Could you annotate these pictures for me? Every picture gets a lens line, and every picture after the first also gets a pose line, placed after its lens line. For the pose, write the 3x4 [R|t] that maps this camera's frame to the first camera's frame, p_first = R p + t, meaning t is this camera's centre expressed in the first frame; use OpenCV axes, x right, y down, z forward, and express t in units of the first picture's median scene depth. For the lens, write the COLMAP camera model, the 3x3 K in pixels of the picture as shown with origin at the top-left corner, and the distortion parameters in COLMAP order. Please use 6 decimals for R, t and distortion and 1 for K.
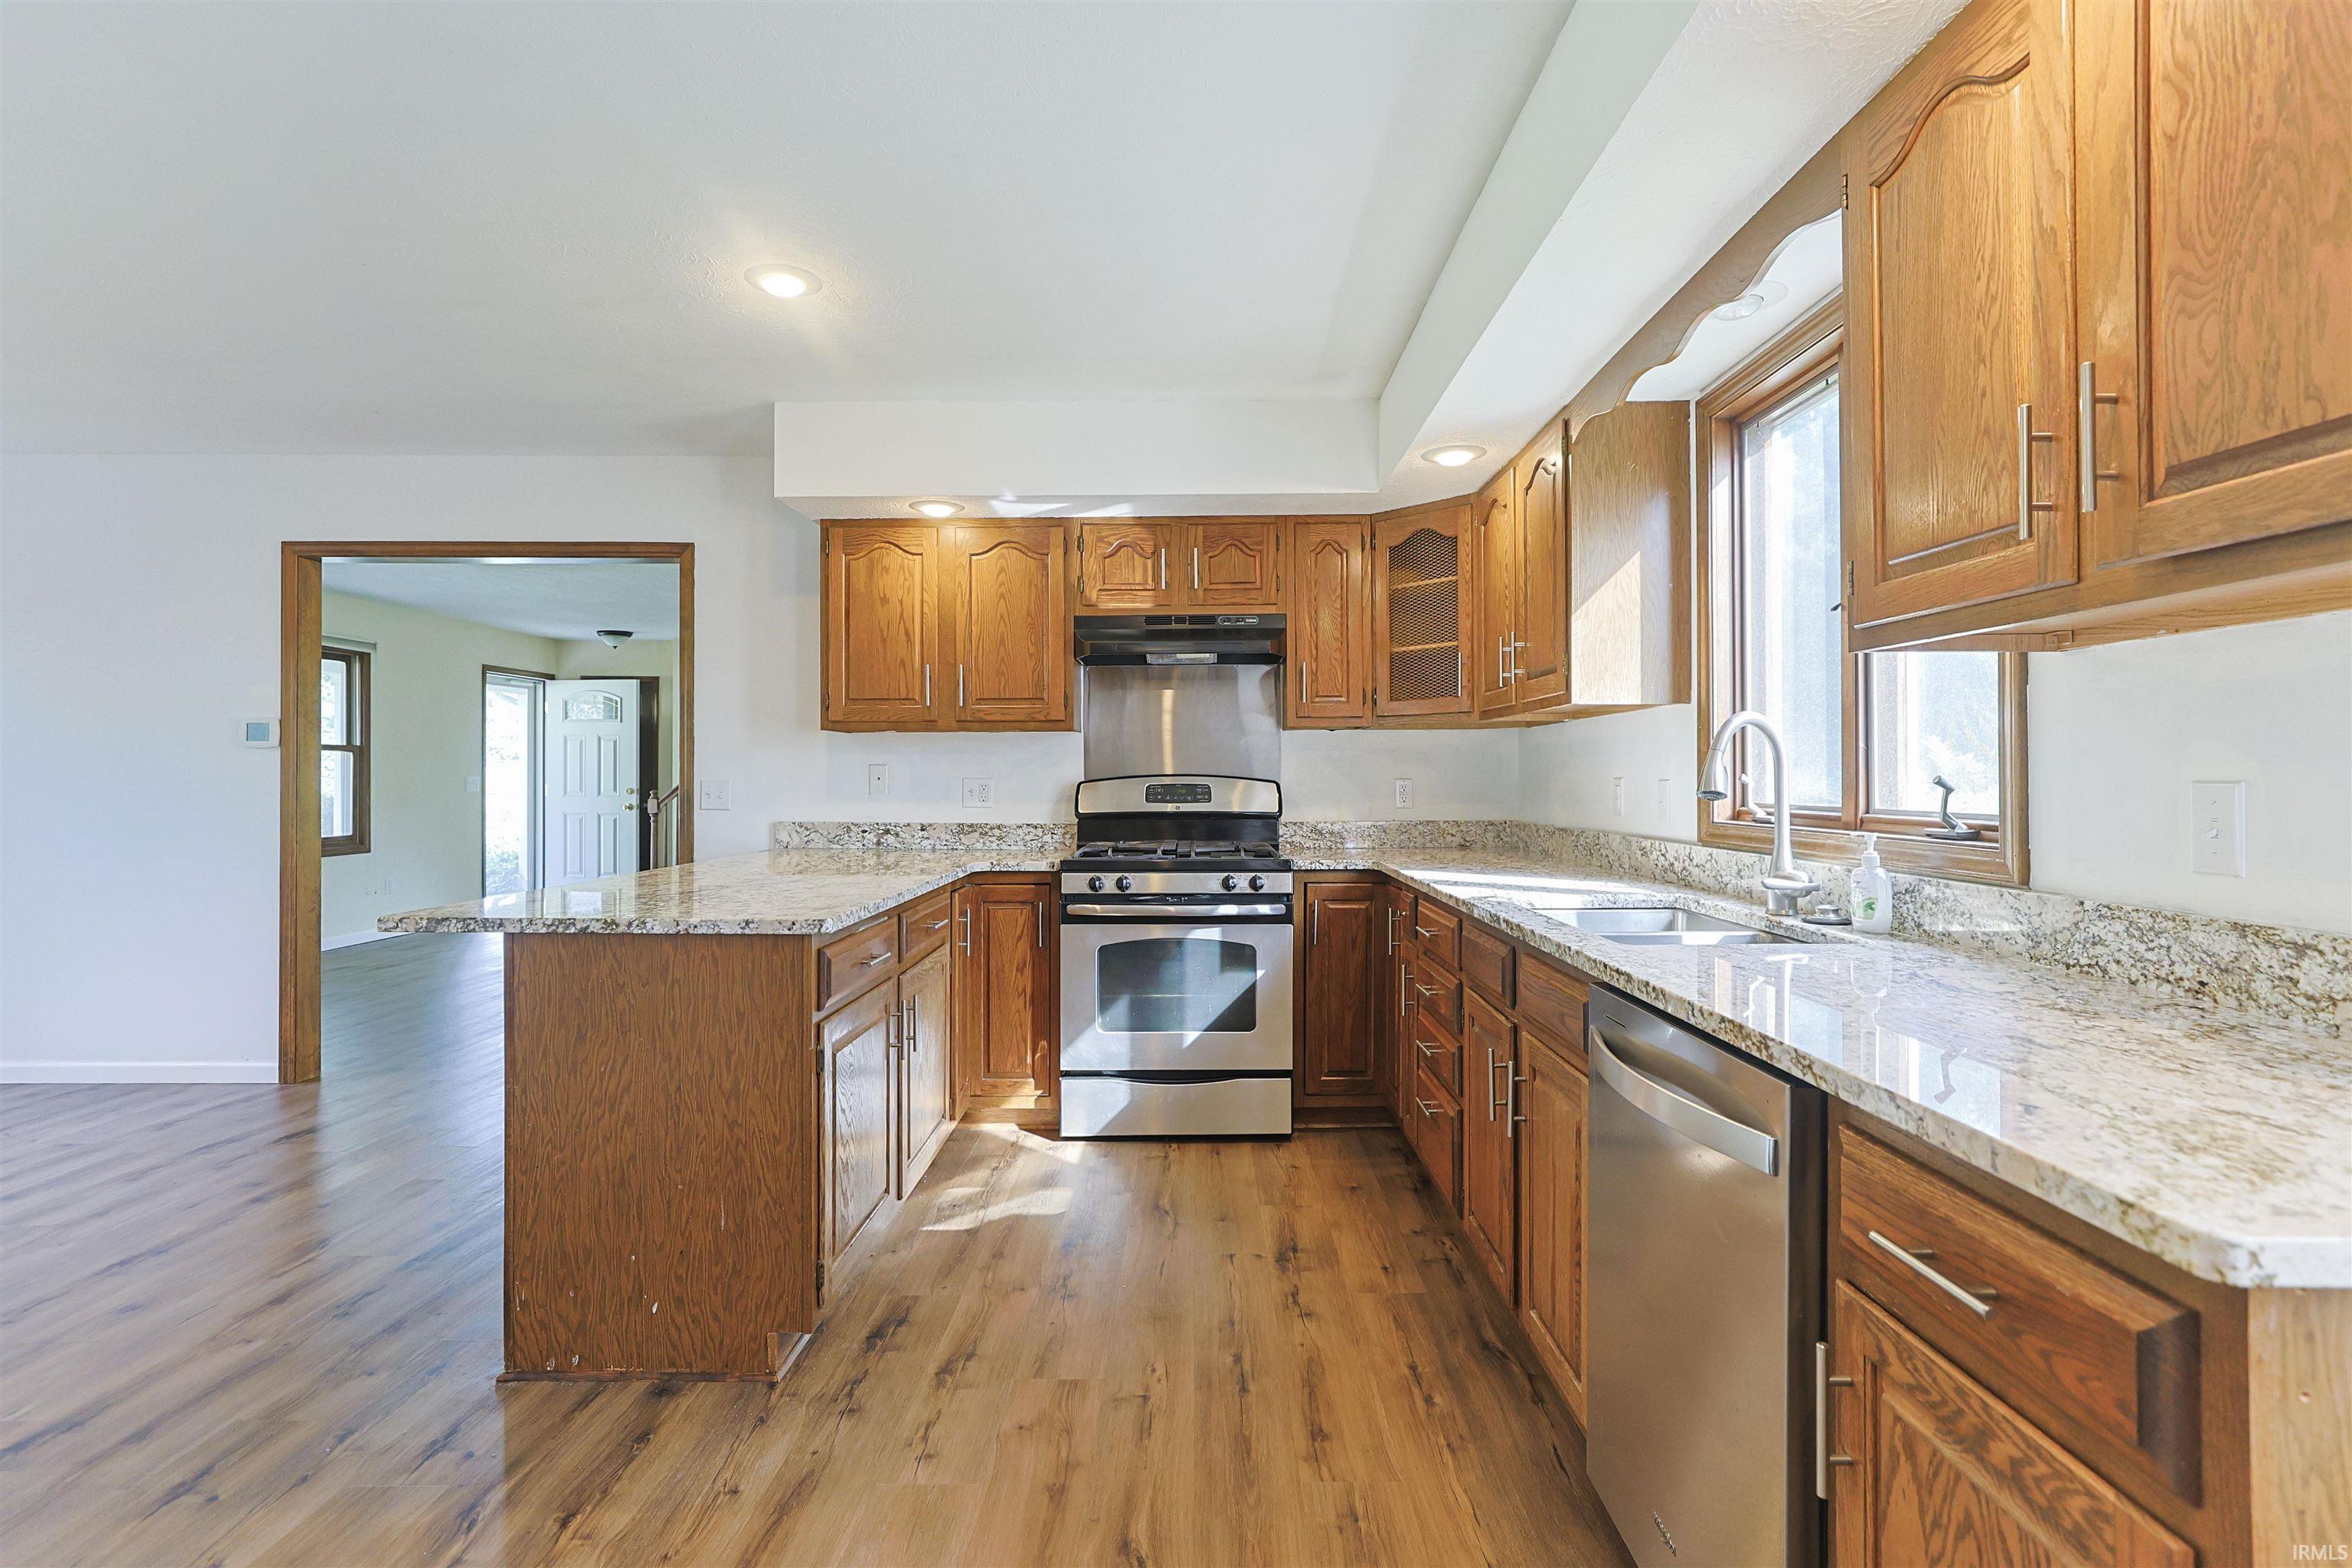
lens RADIAL K [[1119.4, 0, 1183.3], [0, 1119.4, 767.2], [0, 0, 1]] dist [-0.021292, 0.013389]
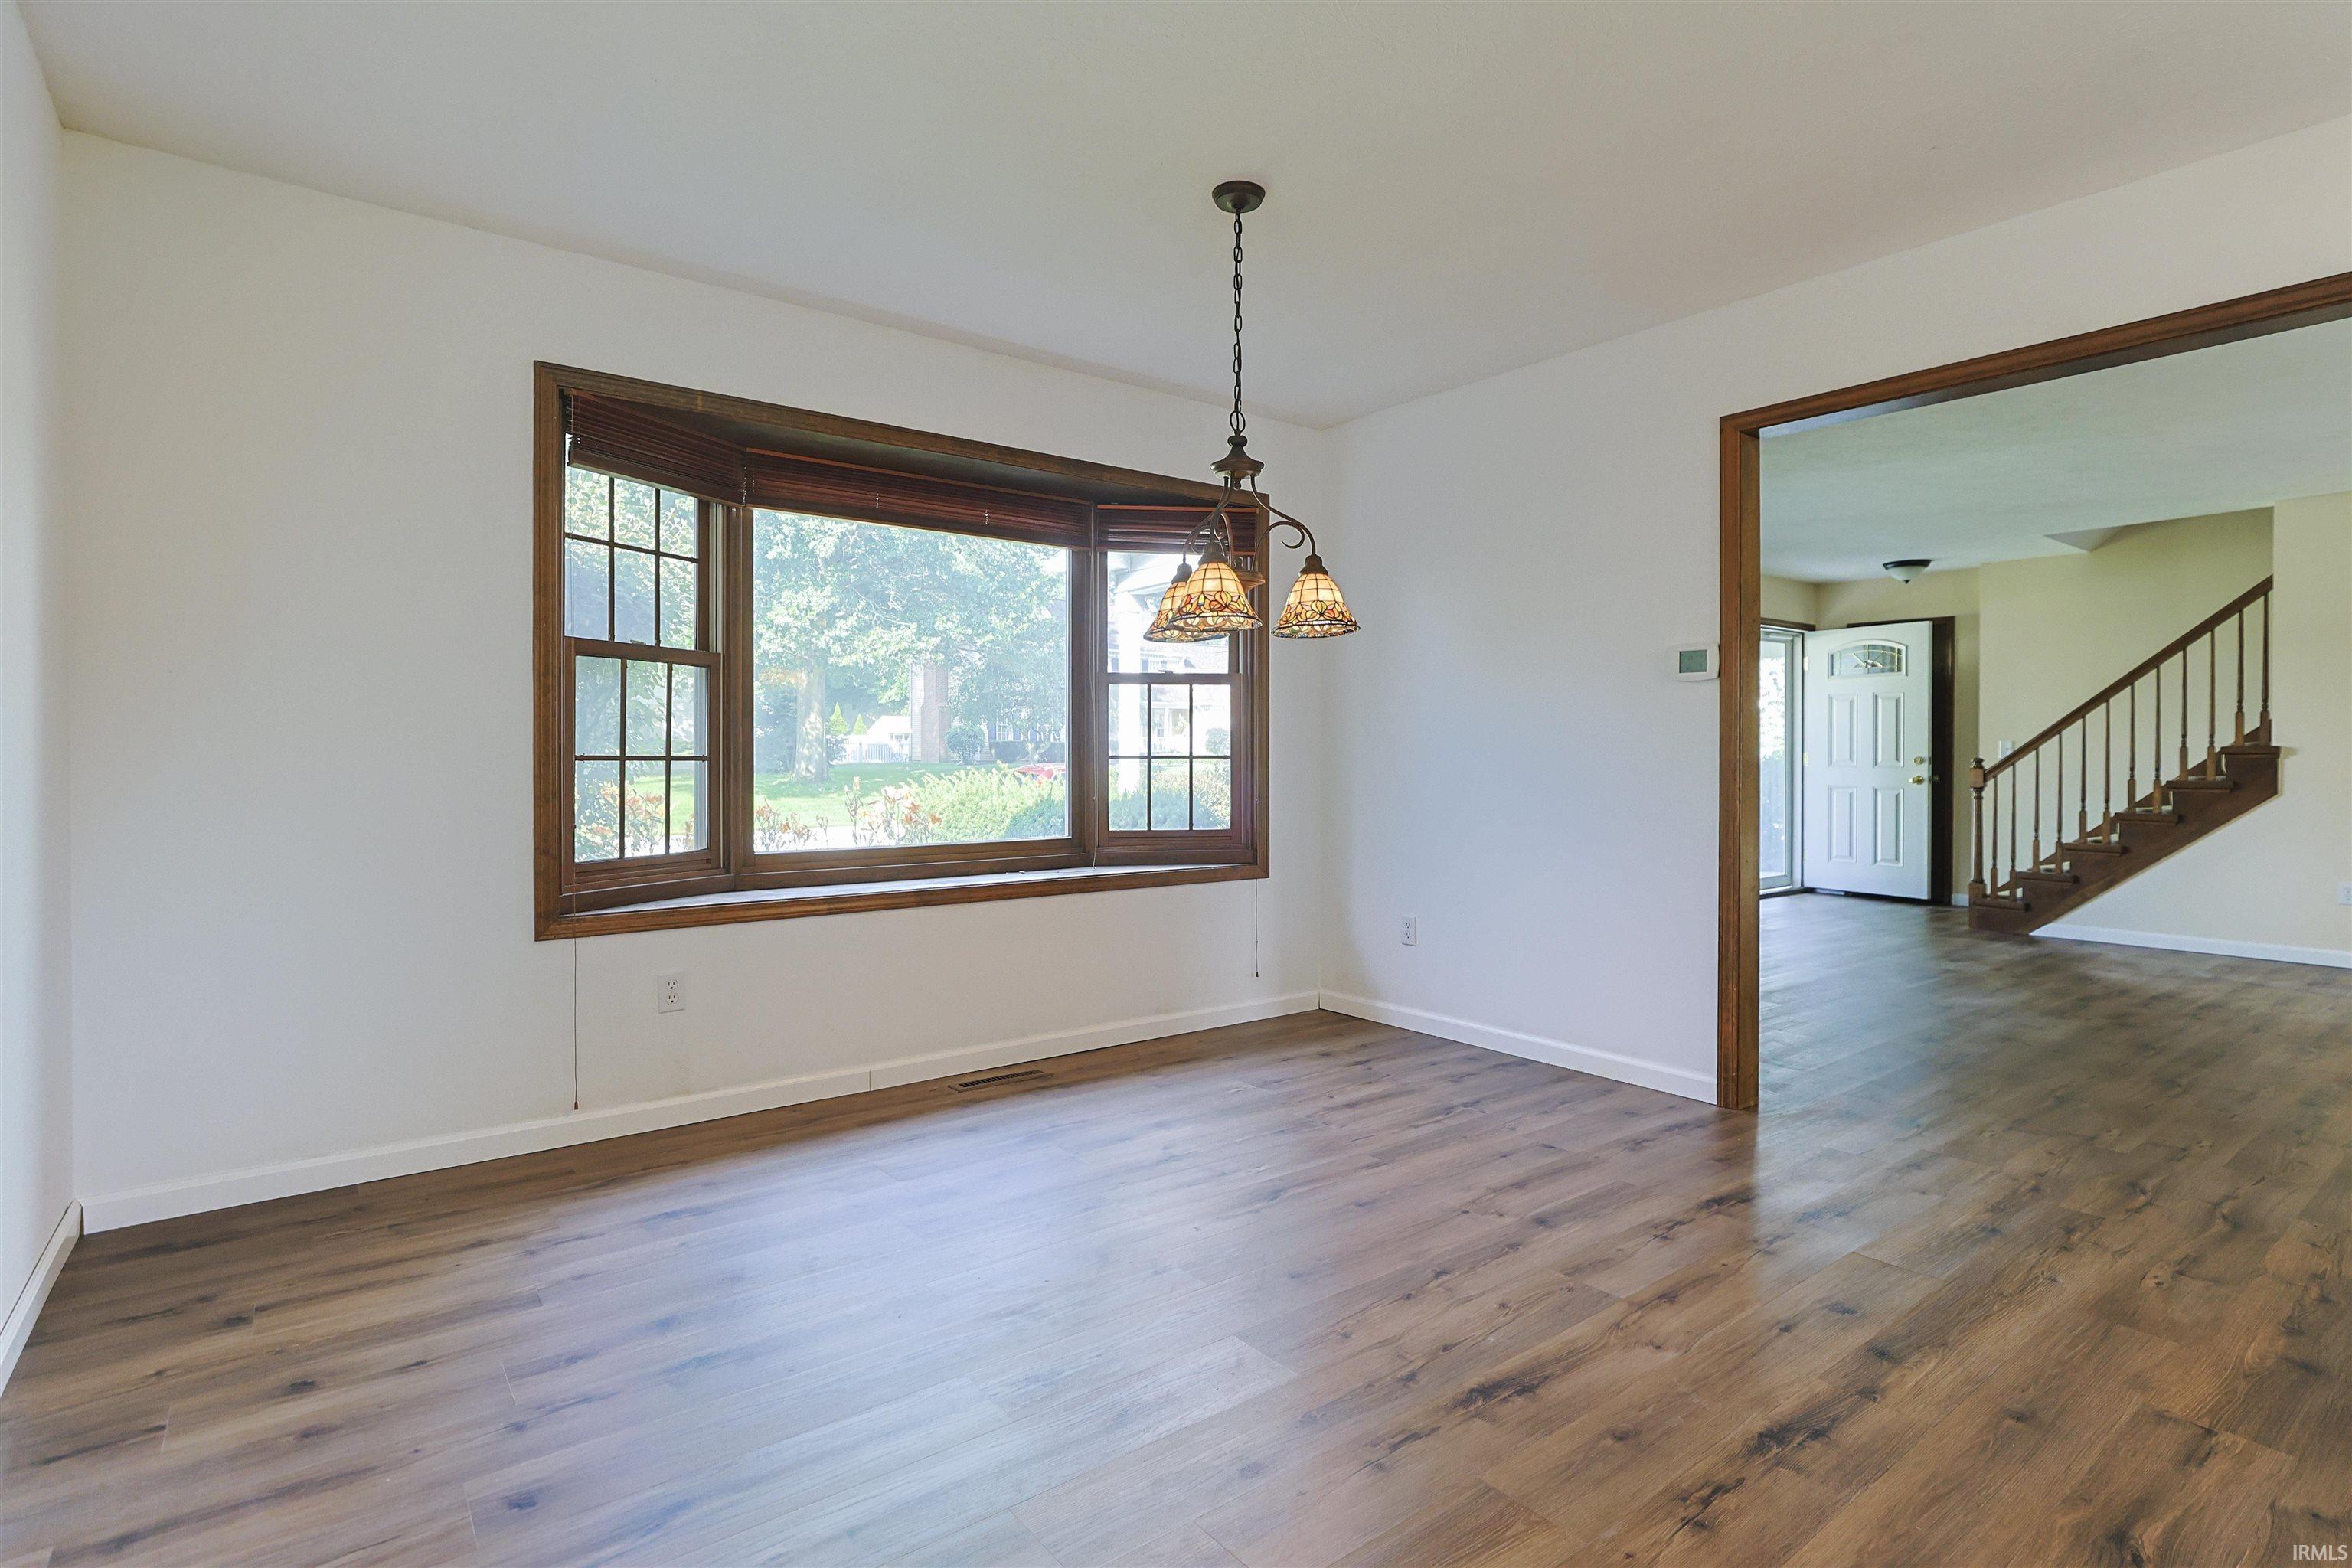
lens RADIAL K [[1156.3, 0, 1261.3], [0, 1156.3, 765.6], [0, 0, 1]] dist [0.001227, 0.000288]
pose [[0.655415, 0.009086, -0.755214, -0.478237], [0.000648, 0.999921, 0.012593, 0.038608], [0.755269, -0.008743, 0.655357, 0.255624]]
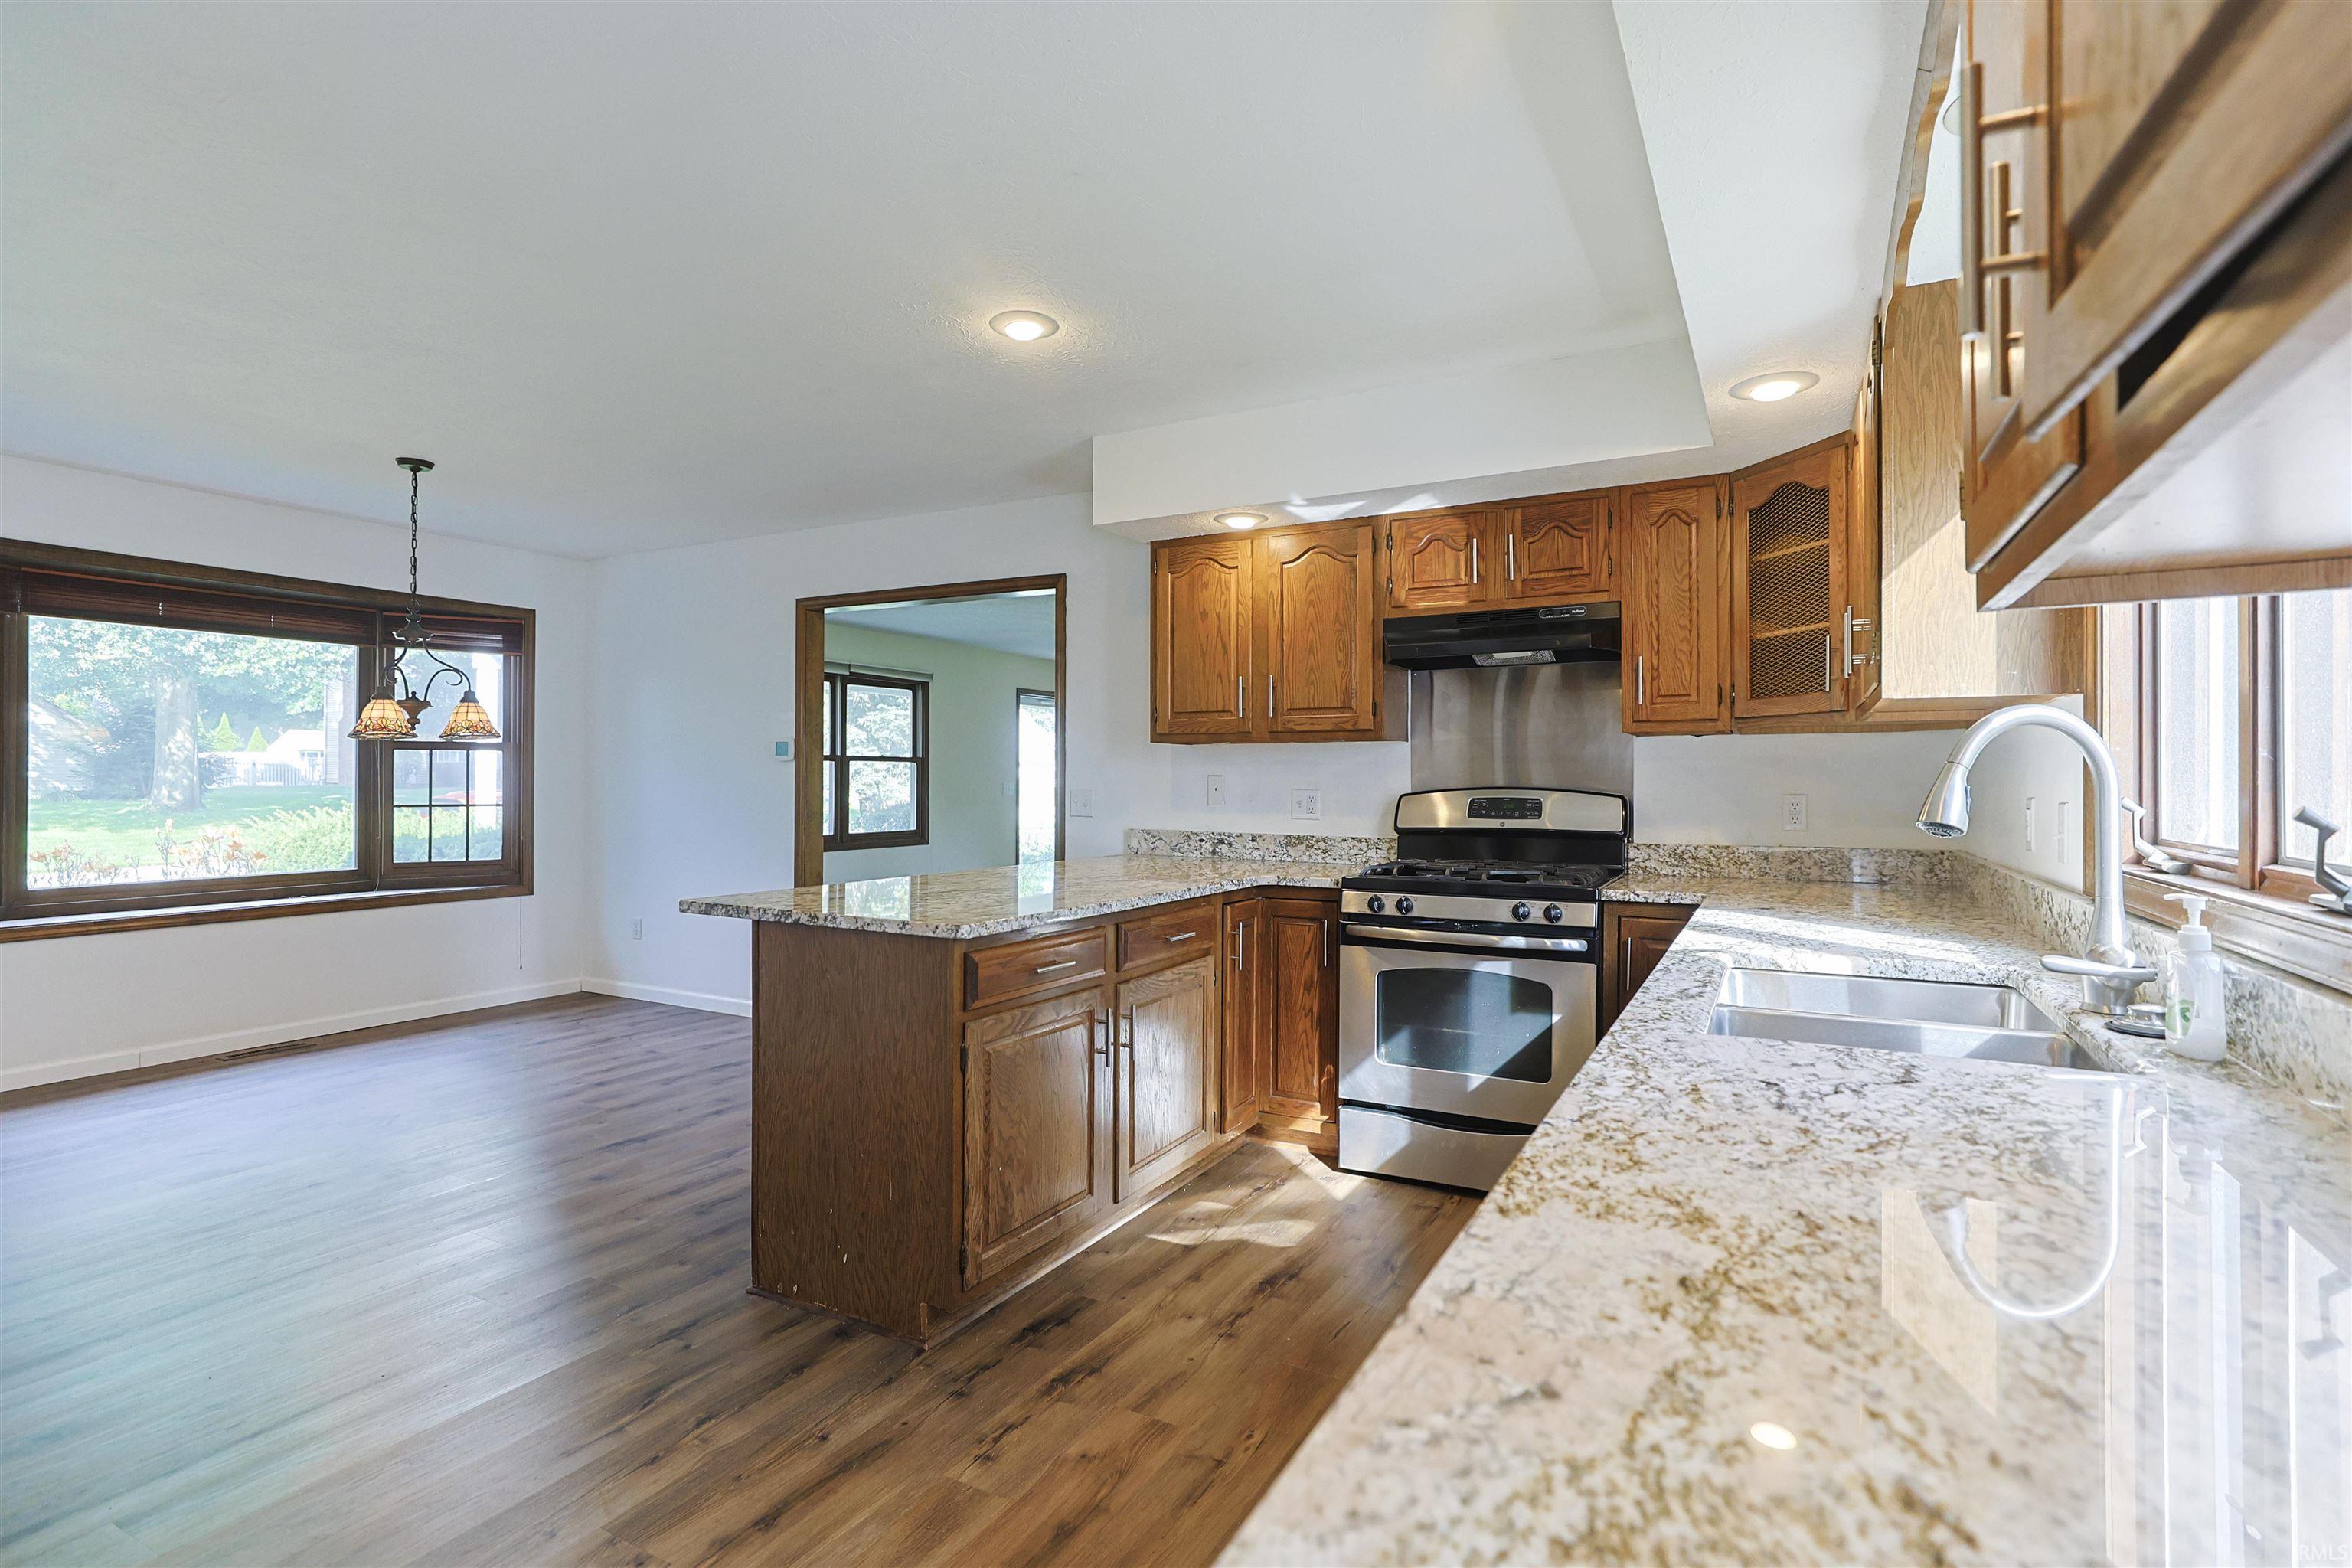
lens RADIAL K [[1115.1, 0, 1184.1], [0, 1115.1, 775.3], [0, 0, 1]] dist [-0.027710, 0.016483]
pose [[0.882582, 0.002263, -0.470154, 0.212363], [-0.001933, 0.999997, 0.001184, -0.004253], [0.470155, -0.000136, 0.882584, 0.099223]]
